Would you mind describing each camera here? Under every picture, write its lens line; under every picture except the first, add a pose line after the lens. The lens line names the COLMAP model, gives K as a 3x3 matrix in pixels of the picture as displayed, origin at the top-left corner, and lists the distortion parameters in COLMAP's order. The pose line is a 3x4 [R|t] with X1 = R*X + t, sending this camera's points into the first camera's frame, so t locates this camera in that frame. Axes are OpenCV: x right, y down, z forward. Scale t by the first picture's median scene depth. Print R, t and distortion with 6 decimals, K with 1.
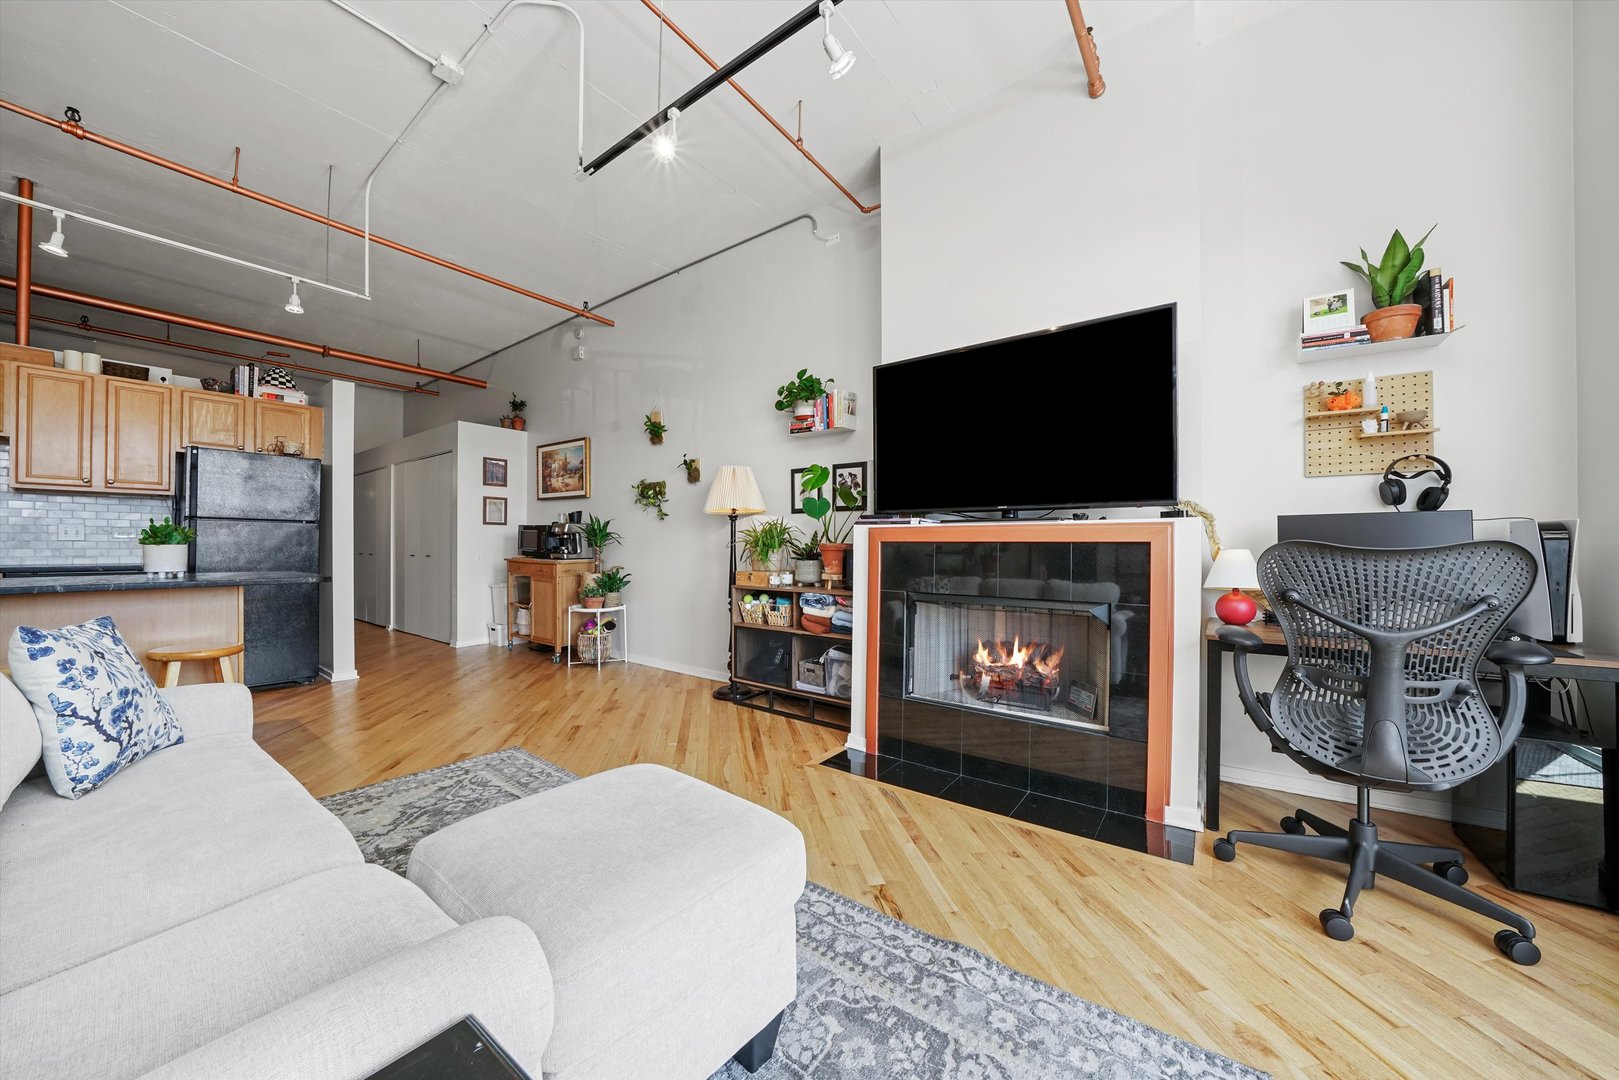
lens RADIAL K [[561.0, 0, 801.3], [0, 561.0, 544.0], [0, 0, 1]] dist [-0.014921, 0.000202]
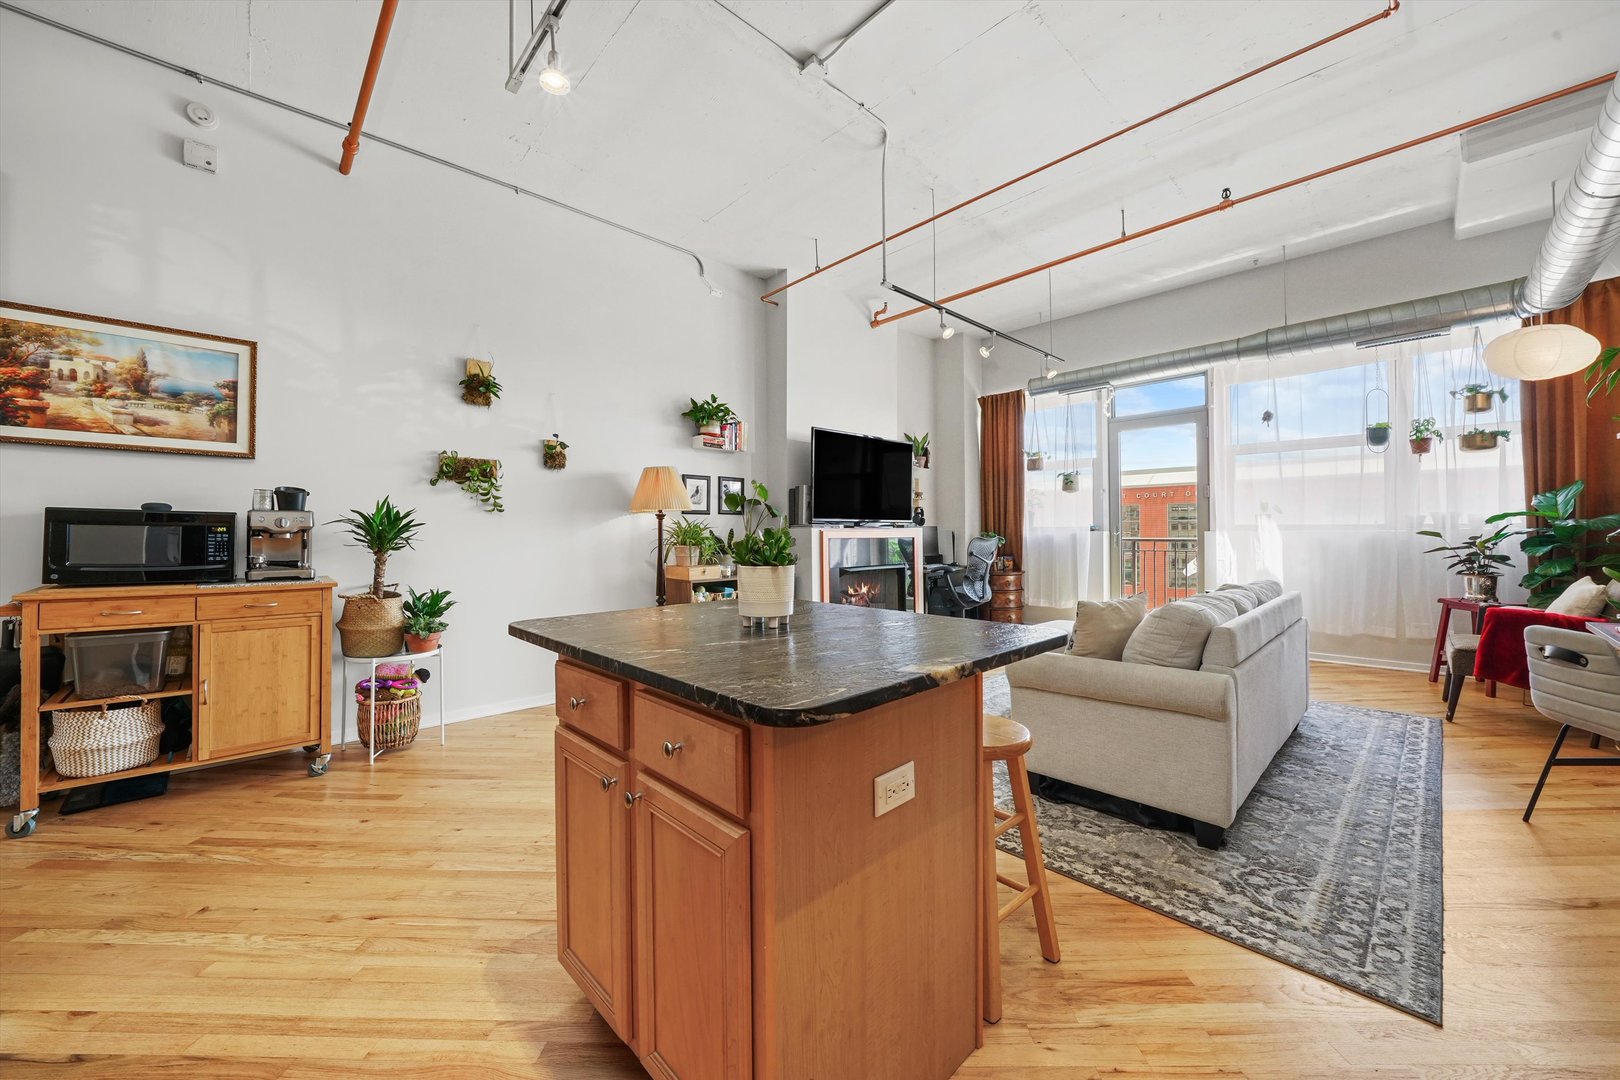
lens RADIAL K [[594.8, 0, 802.2], [0, 594.8, 531.6], [0, 0, 1]] dist [-0.013680, 0.000105]
pose [[0.164604, -0.005538, 0.986344, -1.128621], [0.003968, 0.999980, 0.004953, -0.023820], [-0.986352, 0.003099, 0.164623, 0.563748]]
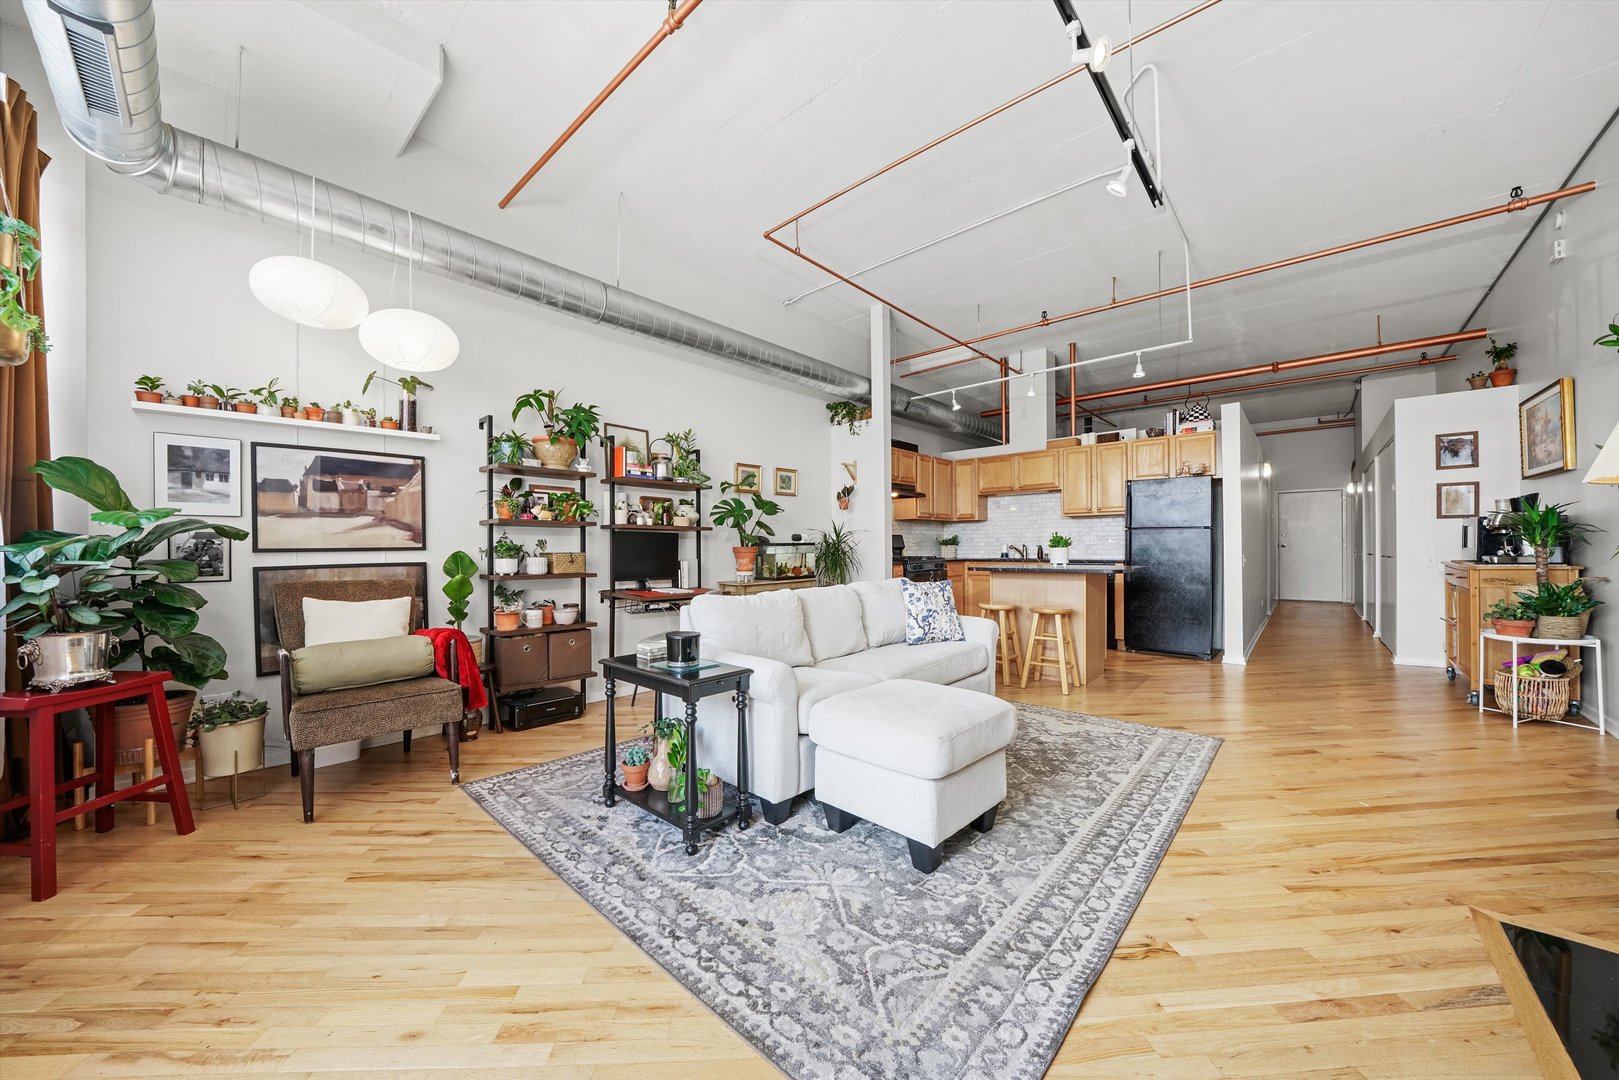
lens RADIAL K [[574.8, 0, 800.7], [0, 574.8, 546.7], [0, 0, 1]] dist [-0.017668, 0.000143]
pose [[-0.082925, -0.003980, -0.996548, 0.455558], [0.011212, 0.999925, -0.004927, -0.001103], [0.996493, -0.011582, -0.082874, 0.222320]]
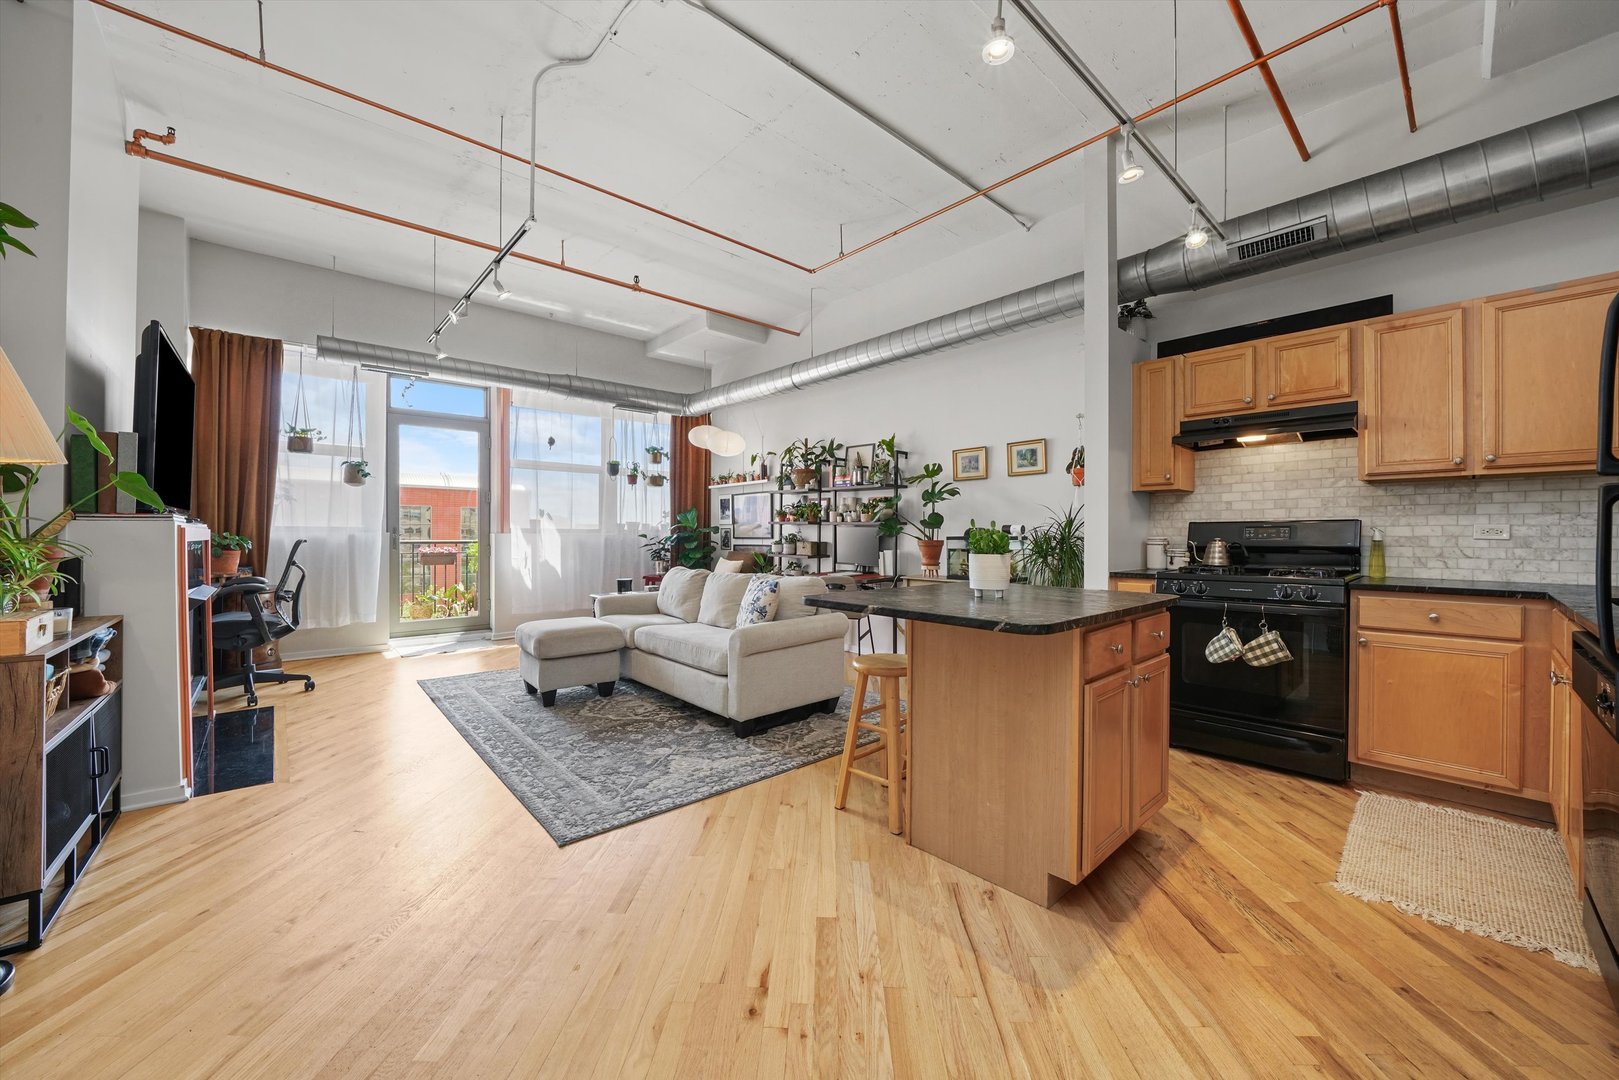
lens RADIAL K [[604.7, 0, 805.7], [0, 604.7, 535.7], [0, 0, 1]] dist [-0.019391, -0.000082]
pose [[-0.982092, -0.007194, 0.188267, -0.691546], [-0.007447, 0.999972, -0.000639, -0.013777], [-0.188257, -0.002030, -0.982118, 1.226303]]
